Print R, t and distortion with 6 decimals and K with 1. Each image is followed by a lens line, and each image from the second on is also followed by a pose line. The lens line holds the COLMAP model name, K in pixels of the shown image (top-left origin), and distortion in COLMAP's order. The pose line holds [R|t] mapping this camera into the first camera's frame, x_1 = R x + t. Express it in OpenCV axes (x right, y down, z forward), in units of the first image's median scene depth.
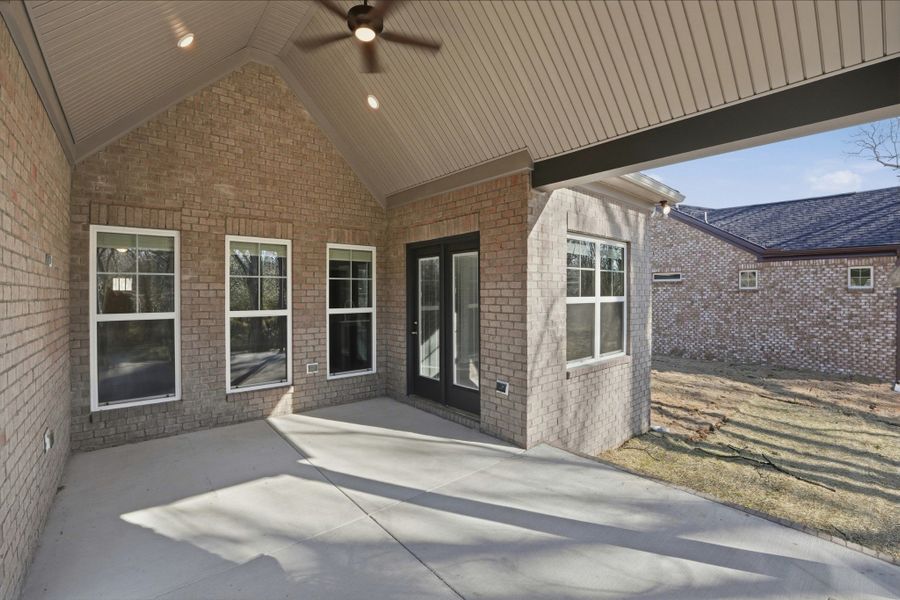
lens RADIAL K [[386.4, 0, 452.0], [0, 386.4, 289.1], [0, 0, 1]] dist [-0.000713, -0.000124]
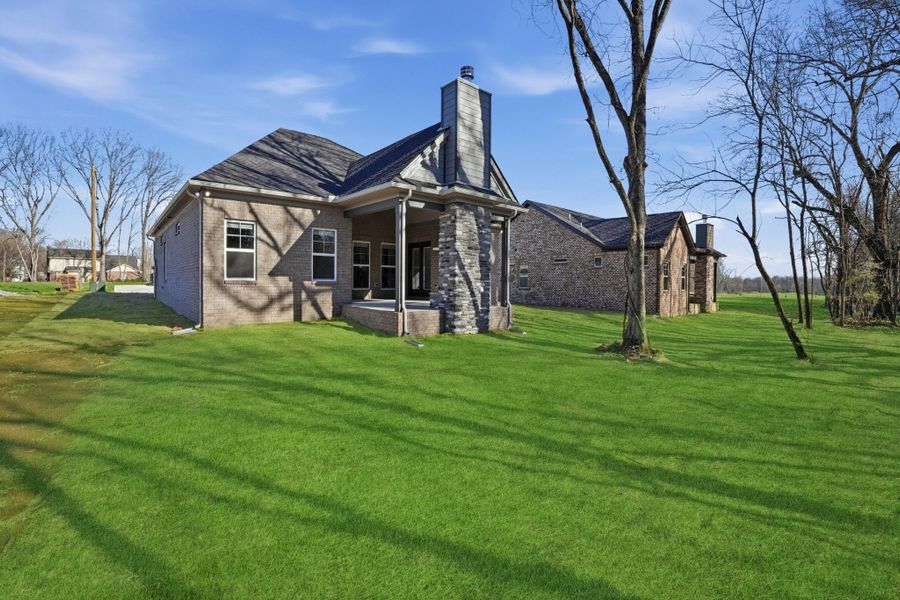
lens RADIAL K [[386.4, 0, 452.0], [0, 386.4, 289.1], [0, 0, 1]] dist [-0.000713, -0.000124]
pose [[0.999805, 0.018985, 0.005395, 0.089288], [-0.019166, 0.999175, 0.035797, 0.053473], [-0.004711, -0.035893, 0.999345, -0.863418]]
